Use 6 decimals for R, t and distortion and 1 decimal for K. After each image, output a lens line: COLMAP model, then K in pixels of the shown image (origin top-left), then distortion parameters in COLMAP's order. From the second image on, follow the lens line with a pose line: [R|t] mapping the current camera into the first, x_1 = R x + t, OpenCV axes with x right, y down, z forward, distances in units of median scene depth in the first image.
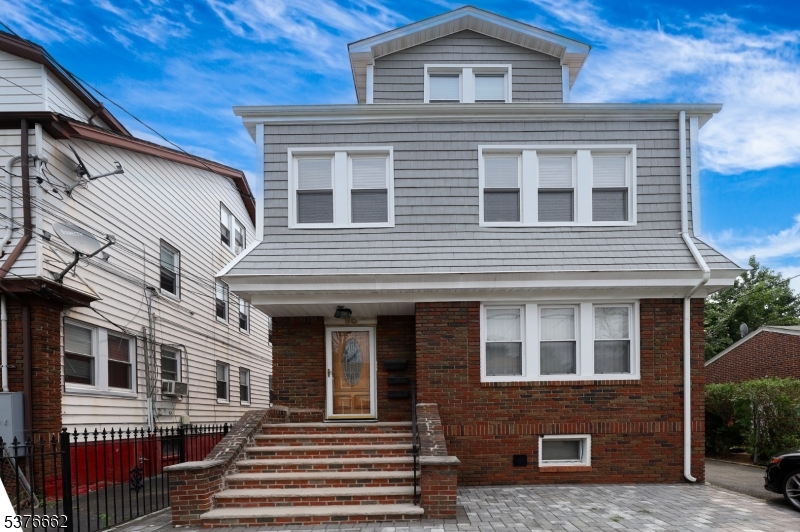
lens RADIAL K [[312.0, 0, 403.1], [0, 312.0, 420.9], [0, 0, 1]] dist [-0.000062, 0.000218]
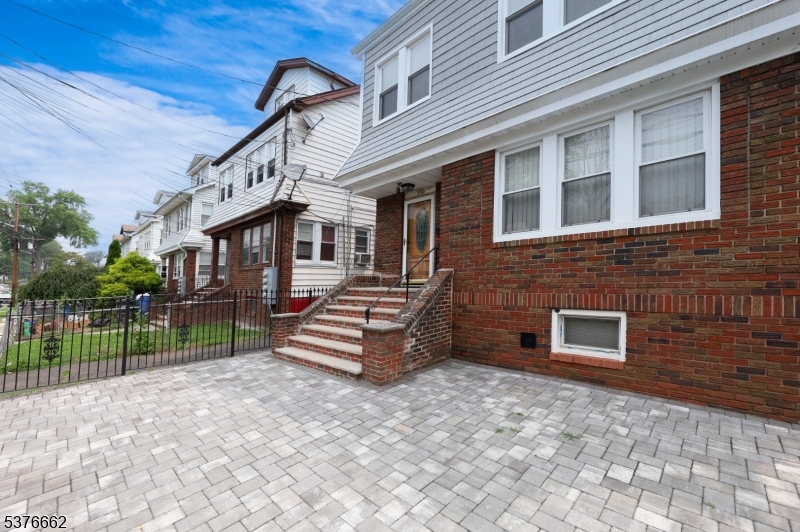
lens RADIAL K [[328.0, 0, 401.3], [0, 328.0, 264.1], [0, 0, 1]] dist [-0.000194, -0.000097]
pose [[0.740523, -0.033285, -0.671206, 0.653698], [-0.003666, 0.998558, -0.053562, -0.016468], [0.672021, 0.042124, 0.739333, 0.168323]]
